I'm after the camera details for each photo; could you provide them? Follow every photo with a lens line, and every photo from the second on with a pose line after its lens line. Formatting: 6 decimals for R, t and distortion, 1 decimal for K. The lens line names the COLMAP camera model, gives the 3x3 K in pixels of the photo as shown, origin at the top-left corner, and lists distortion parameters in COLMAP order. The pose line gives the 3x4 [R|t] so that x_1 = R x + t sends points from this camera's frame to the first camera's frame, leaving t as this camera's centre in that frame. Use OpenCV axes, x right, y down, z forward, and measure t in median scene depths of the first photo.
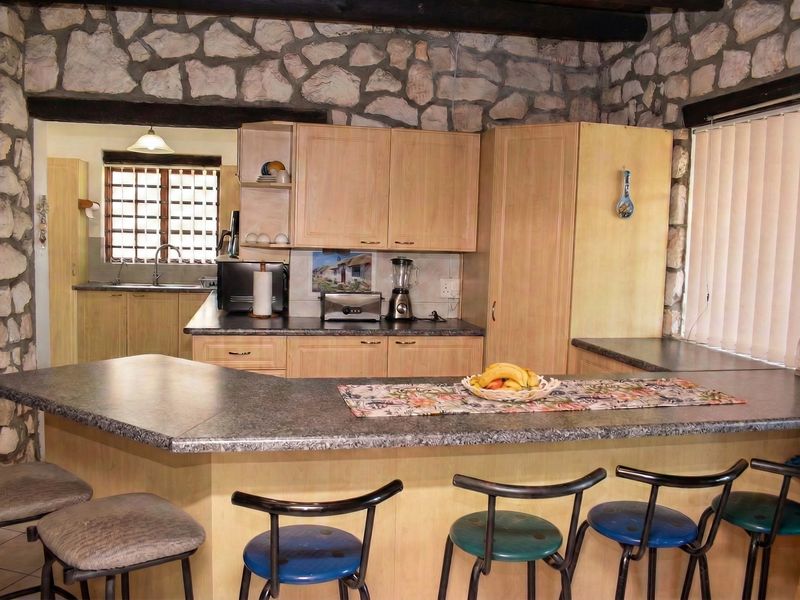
lens RADIAL K [[697.0, 0, 394.7], [0, 697.0, 297.2], [0, 0, 1]] dist [-0.055856, -0.016492]
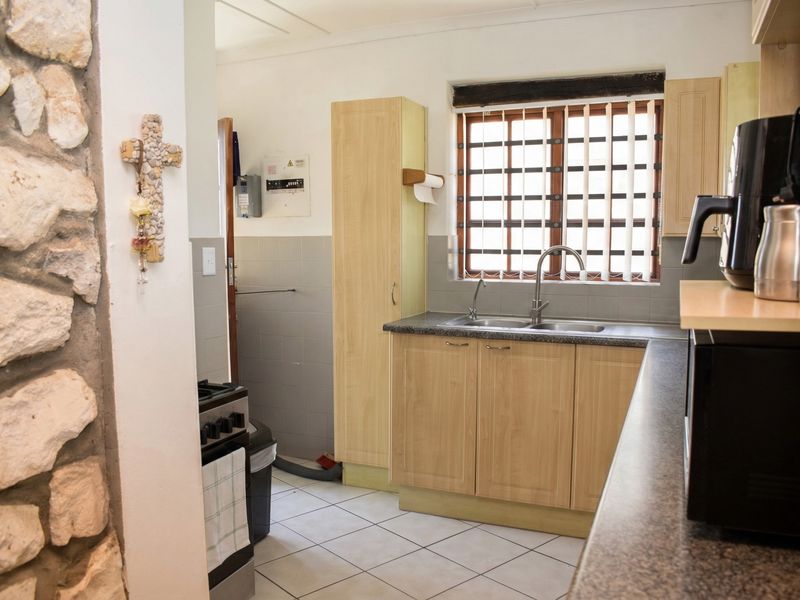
lens RADIAL K [[697.0, 0, 397.5], [0, 697.0, 302.4], [0, 0, 1]] dist [-0.055856, -0.016492]
pose [[0.819755, 0.028731, -0.571994, -0.180789], [-0.025232, 0.999583, 0.014047, -0.055165], [0.572159, 0.002917, 0.820138, 0.727018]]
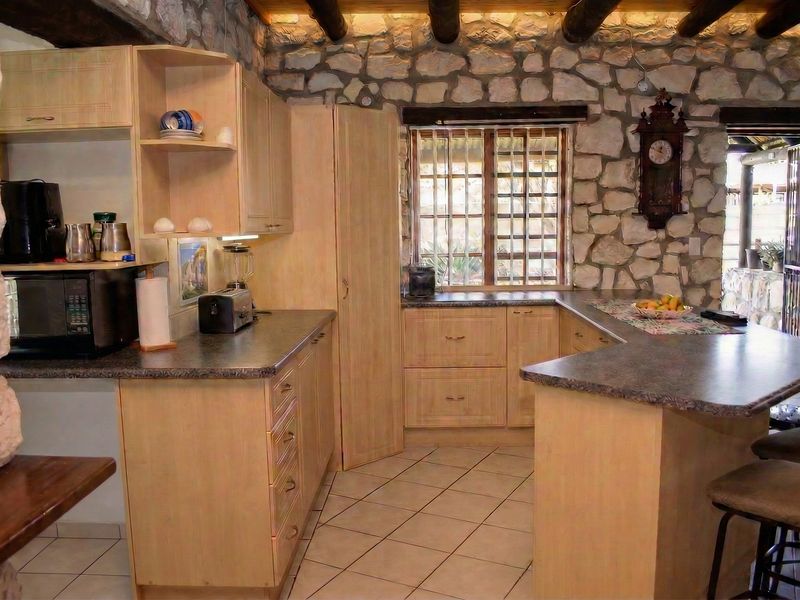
lens RADIAL K [[697.0, 0, 399.4], [0, 697.0, 297.4], [0, 0, 1]] dist [-0.055856, -0.016492]
pose [[0.254159, -0.134166, 0.957811, -1.652454], [0.102090, 0.988520, 0.111377, -0.153371], [-0.961759, 0.069475, 0.264939, 1.365088]]
